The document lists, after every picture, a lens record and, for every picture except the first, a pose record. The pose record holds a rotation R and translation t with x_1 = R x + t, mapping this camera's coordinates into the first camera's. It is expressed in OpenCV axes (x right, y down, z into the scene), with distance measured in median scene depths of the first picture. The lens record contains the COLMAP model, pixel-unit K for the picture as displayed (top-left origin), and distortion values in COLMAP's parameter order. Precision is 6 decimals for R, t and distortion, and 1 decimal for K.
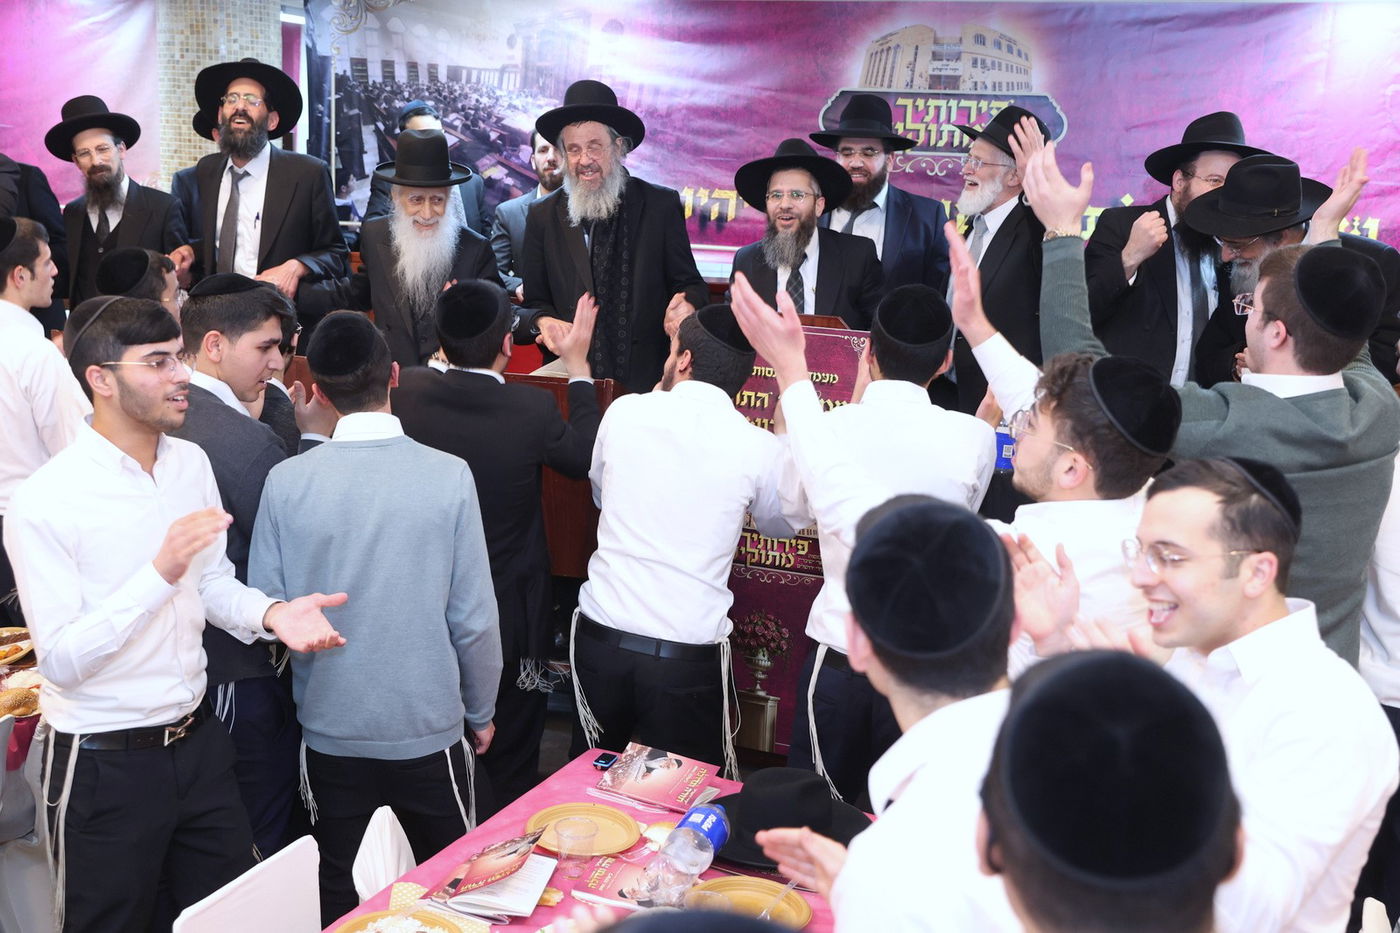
lens RADIAL K [[1637.7, 0, 647.5], [0, 1637.7, 438.7], [0, 0, 1]] dist [0.038340, 0.000000]
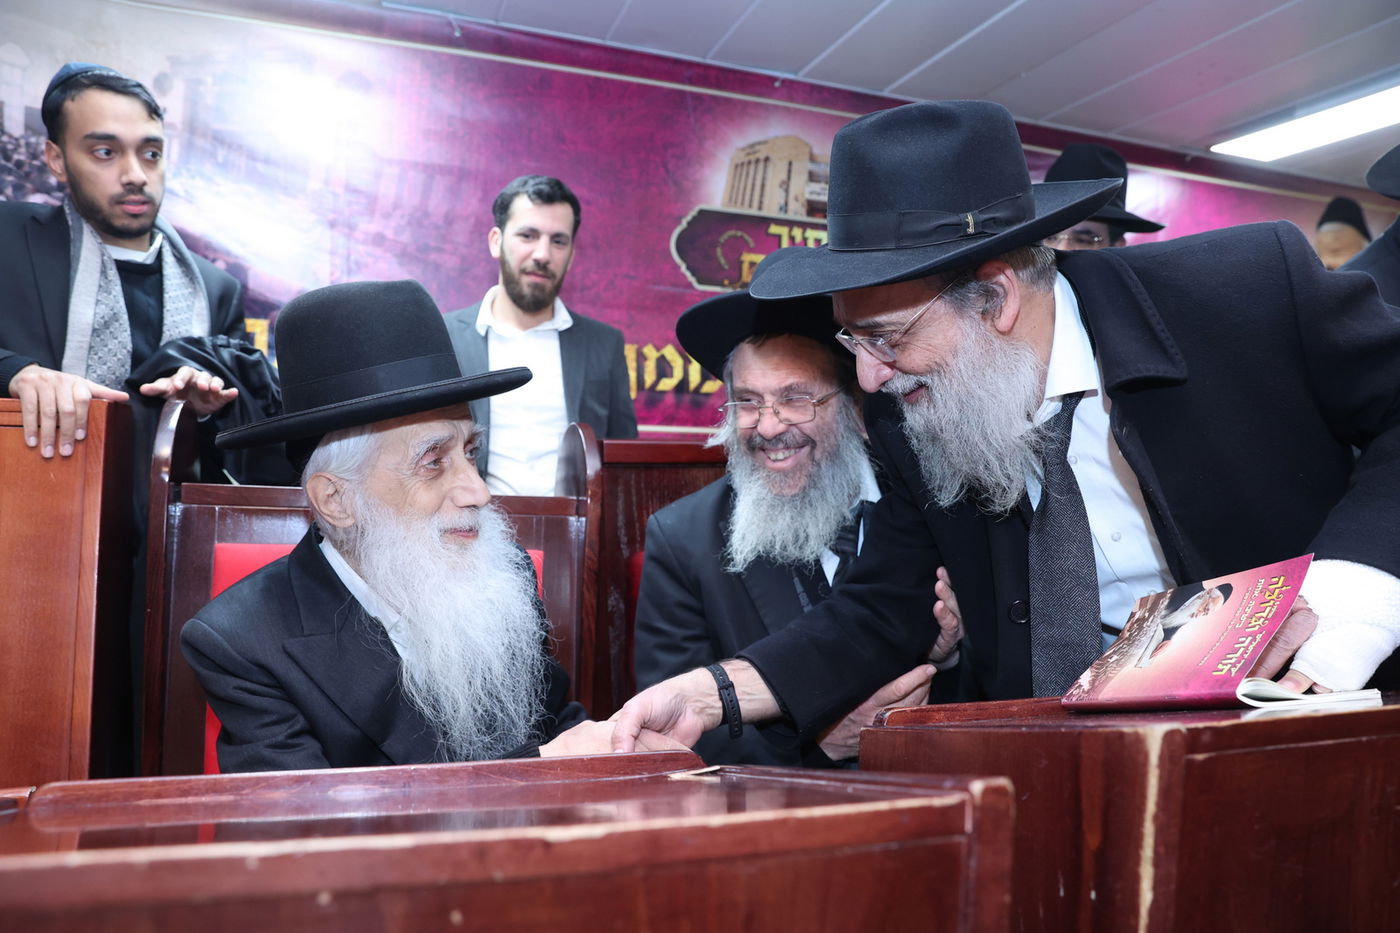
lens RADIAL K [[1013.5, 0, 690.0], [0, 1013.5, 487.7], [0, 0, 1]] dist [-0.105610, 0.073889]
pose [[0.772018, -0.029411, 0.634919, -0.177190], [0.120964, 0.987470, -0.101342, -0.043936], [-0.623983, 0.155040, 0.765903, 0.685874]]
